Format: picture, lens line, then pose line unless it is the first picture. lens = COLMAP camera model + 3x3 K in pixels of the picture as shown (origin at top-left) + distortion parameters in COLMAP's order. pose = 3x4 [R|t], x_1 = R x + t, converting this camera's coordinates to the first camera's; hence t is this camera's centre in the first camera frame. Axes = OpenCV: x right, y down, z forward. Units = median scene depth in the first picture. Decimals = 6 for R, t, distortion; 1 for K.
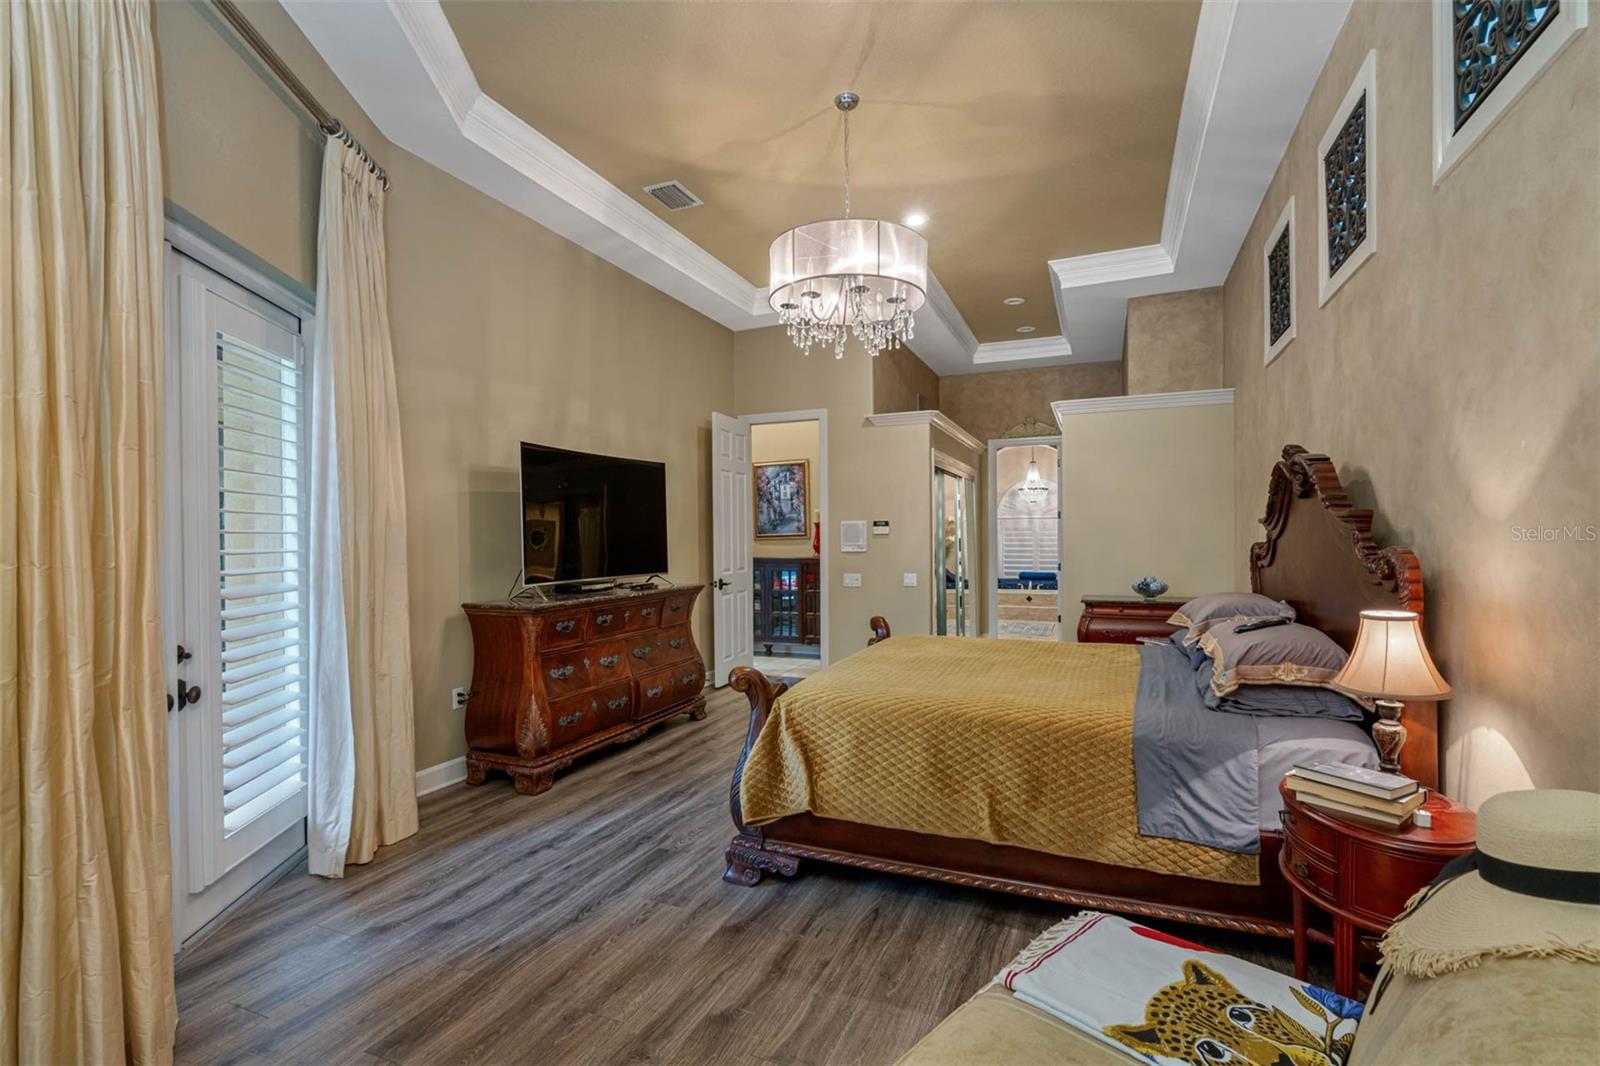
lens RADIAL K [[728.5, 0, 800.8], [0, 728.5, 543.3], [0, 0, 1]] dist [0.002923, -0.000062]
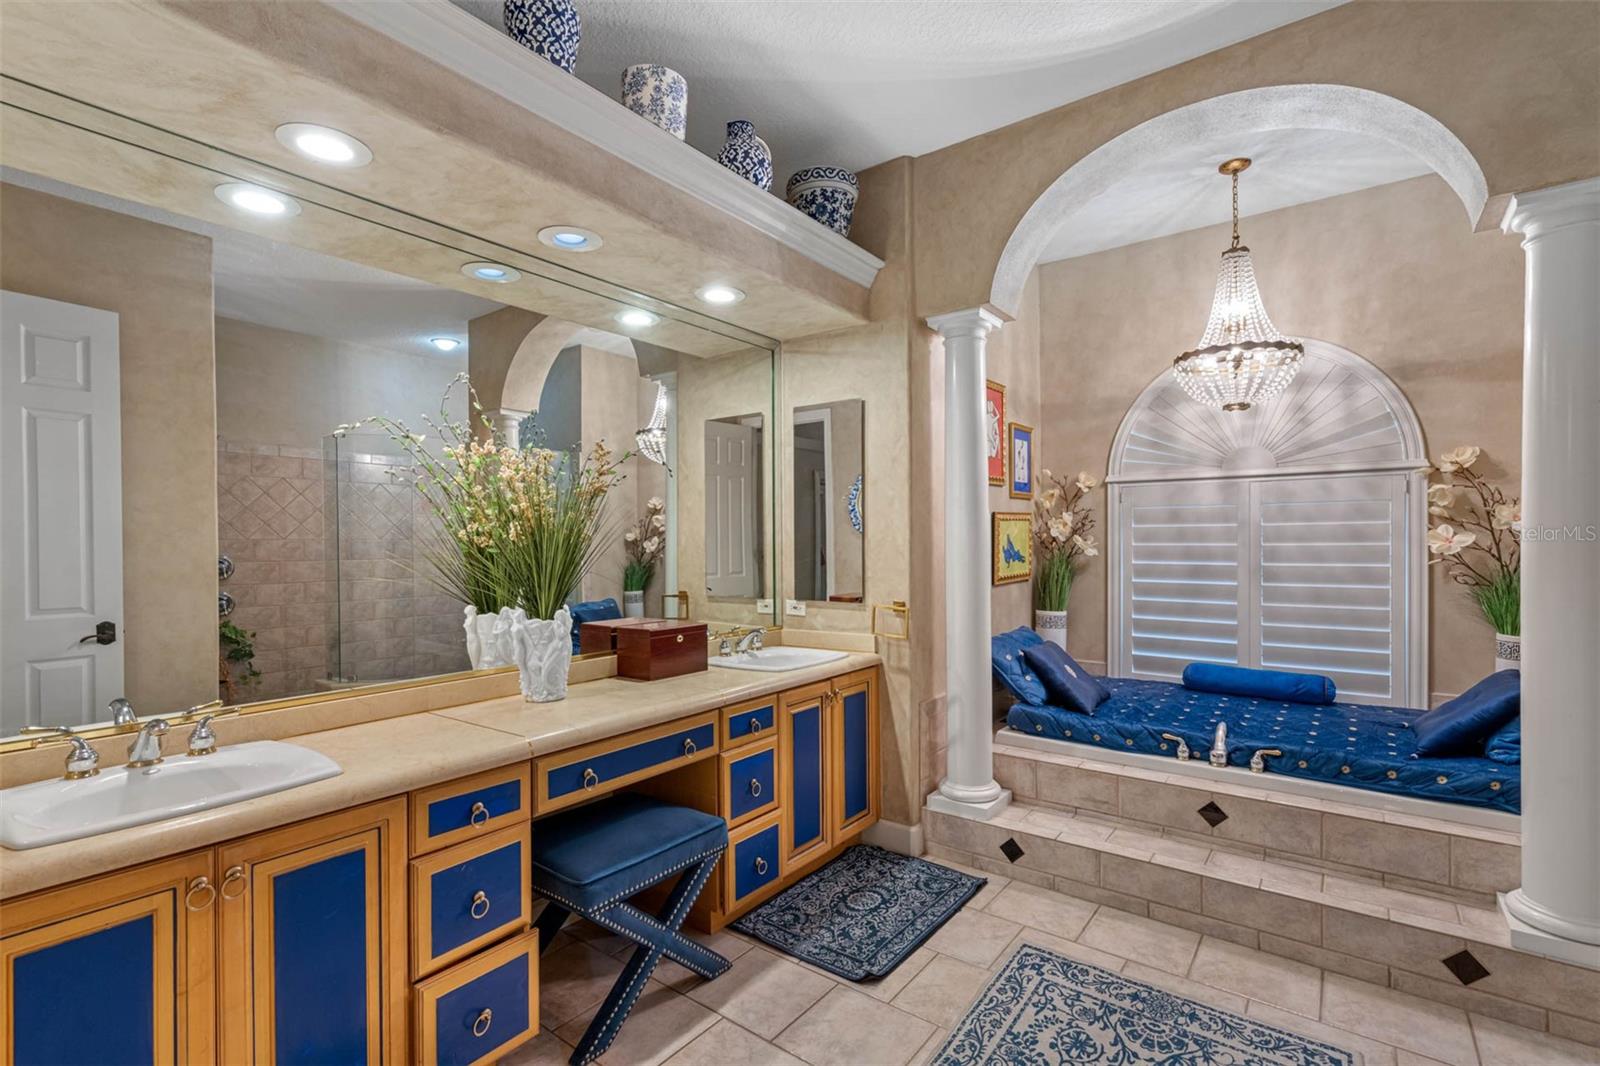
lens RADIAL K [[728.5, 0, 799.7], [0, 728.5, 540.0], [0, 0, 1]] dist [0.002923, -0.000062]
pose [[0.970675, 0.009051, -0.240224, 0.259965], [-0.009644, 0.999953, -0.001293, -0.009171], [0.240201, 0.003572, 0.970717, 0.801738]]
